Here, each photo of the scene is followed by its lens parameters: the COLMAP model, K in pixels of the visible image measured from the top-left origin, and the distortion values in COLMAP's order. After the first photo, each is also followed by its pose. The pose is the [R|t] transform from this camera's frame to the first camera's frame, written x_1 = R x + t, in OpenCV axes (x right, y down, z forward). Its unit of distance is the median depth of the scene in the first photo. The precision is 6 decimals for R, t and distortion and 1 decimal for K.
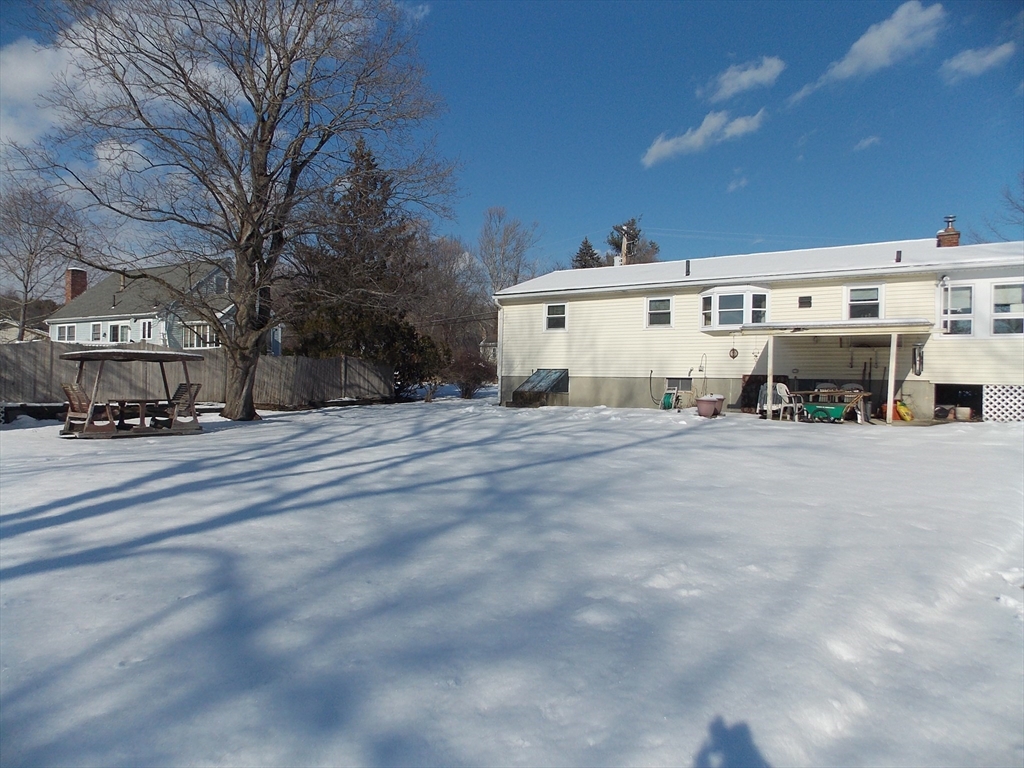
lens RADIAL K [[680.5, 0, 512.0], [0, 680.5, 384.0], [0, 0, 1]] dist [0.003592, 0.002198]
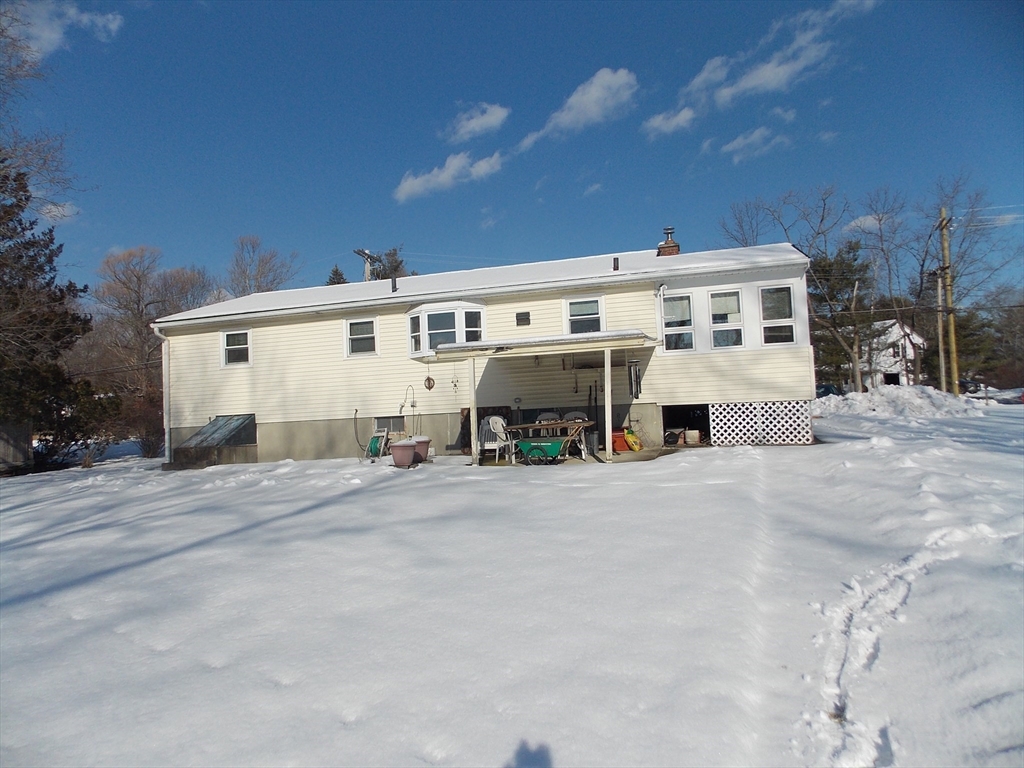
lens RADIAL K [[676.6, 0, 512.0], [0, 676.6, 384.0], [0, 0, 1]] dist [-0.002339, -0.000769]
pose [[0.952839, -0.051730, 0.299035, 0.155484], [0.066966, 0.996916, -0.040925, -0.005193], [-0.295996, 0.059020, 0.953364, 0.196251]]
